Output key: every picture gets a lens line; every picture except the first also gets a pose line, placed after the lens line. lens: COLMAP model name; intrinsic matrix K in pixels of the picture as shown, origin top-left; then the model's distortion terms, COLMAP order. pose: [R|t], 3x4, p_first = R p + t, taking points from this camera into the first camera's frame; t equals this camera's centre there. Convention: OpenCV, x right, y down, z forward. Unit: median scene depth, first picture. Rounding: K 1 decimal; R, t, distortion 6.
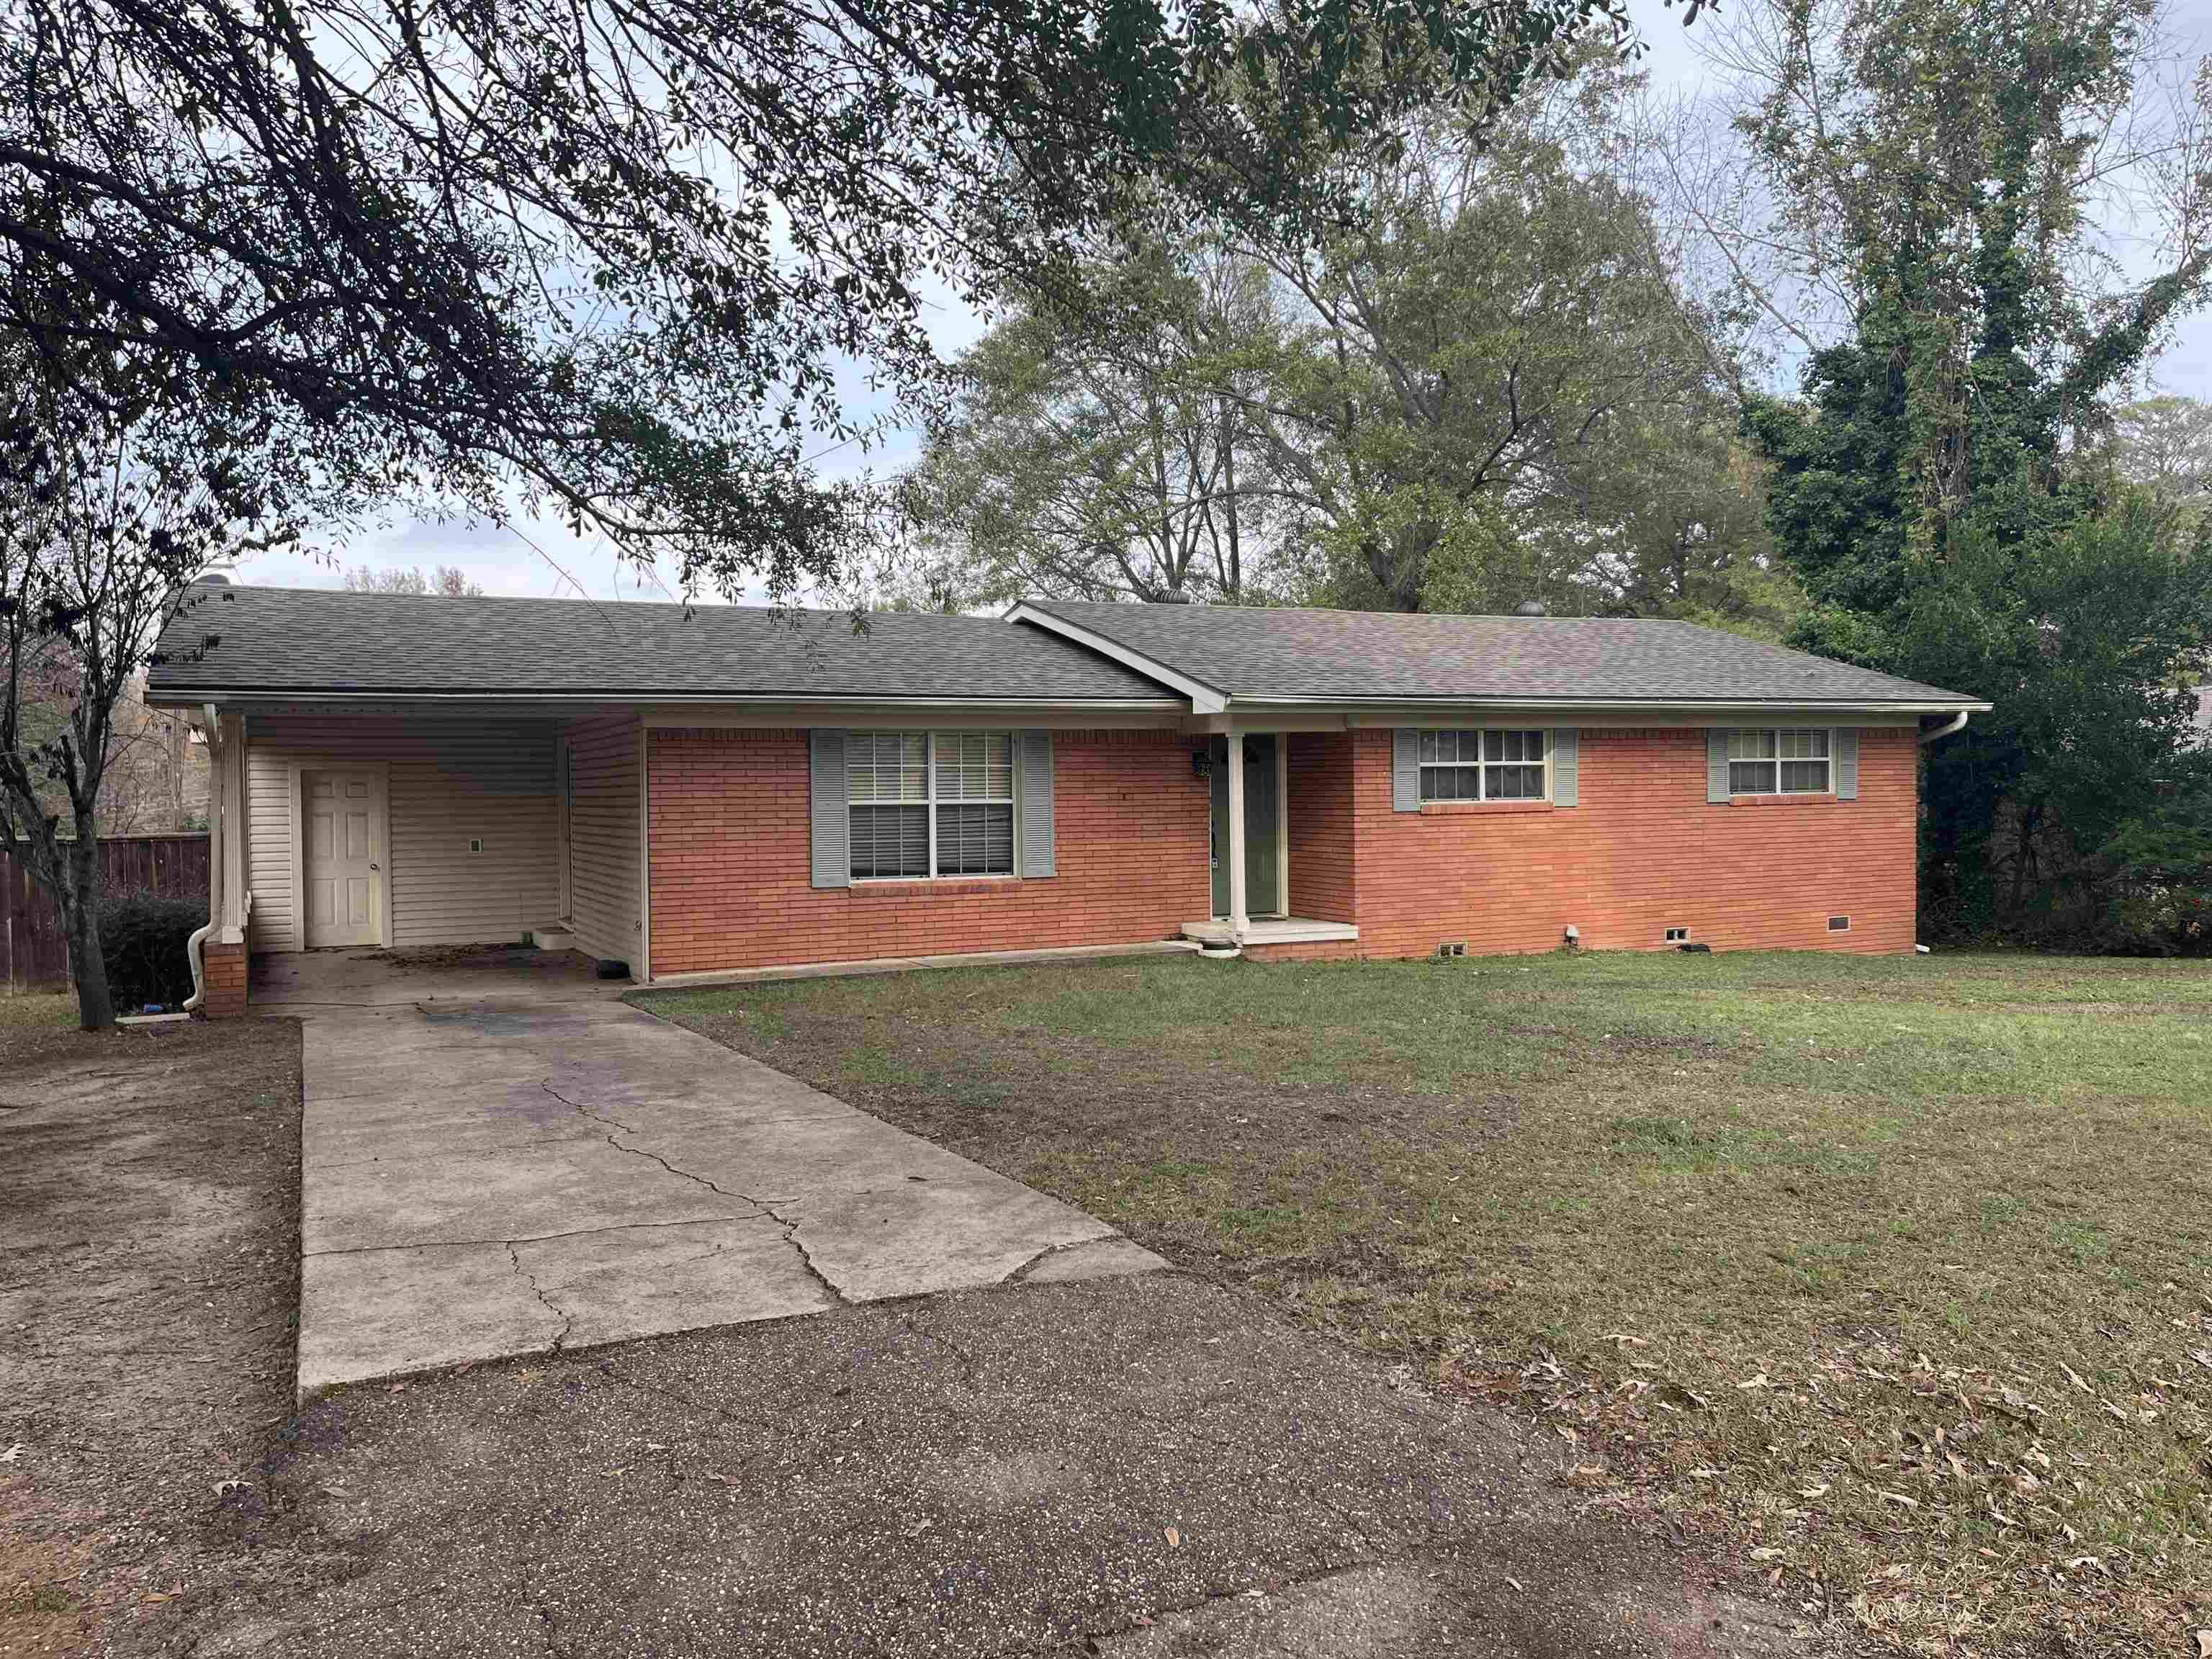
lens RADIAL K [[1670.9, 0, 1101.5], [0, 1670.9, 832.9], [0, 0, 1]] dist [0.081759, -0.102408]
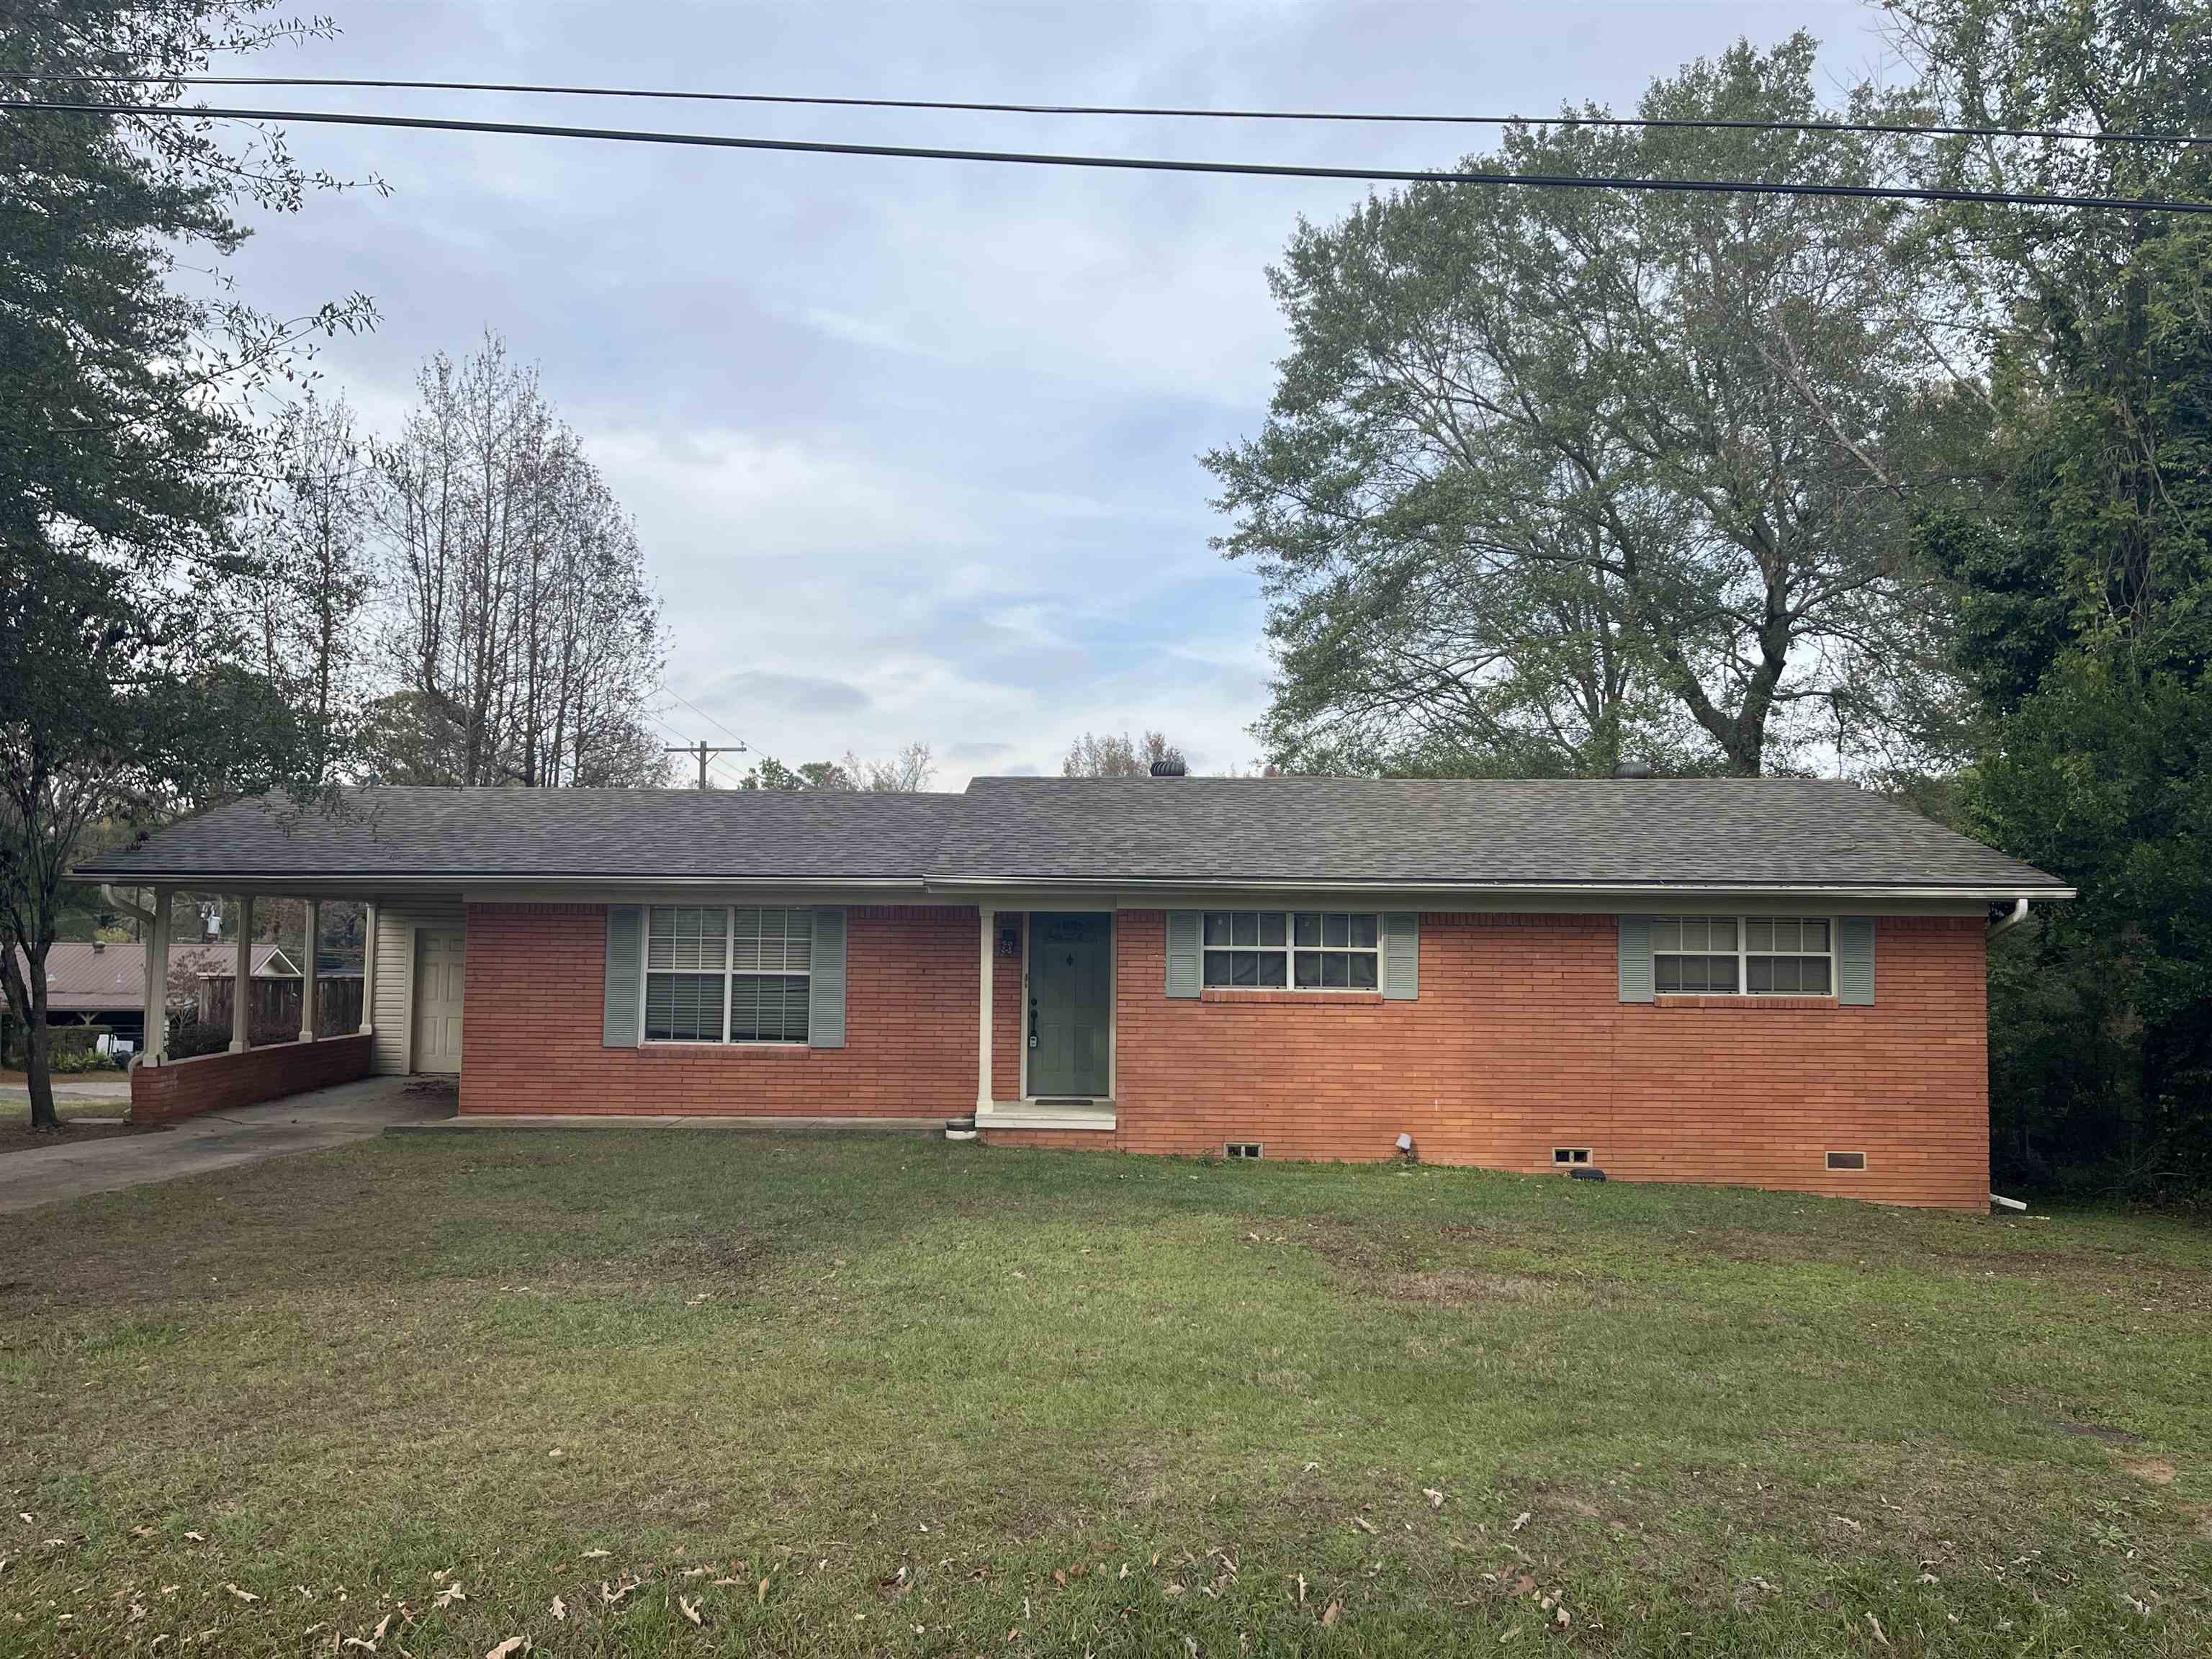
lens RADIAL K [[1671.2, 0, 1104.5], [0, 1671.2, 835.0], [0, 0, 1]] dist [0.082126, -0.103359]
pose [[0.887066, -0.002775, -0.461634, 0.627292], [-0.035701, 0.996575, -0.074595, -0.035160], [0.460260, 0.082652, 0.883928, 0.149532]]
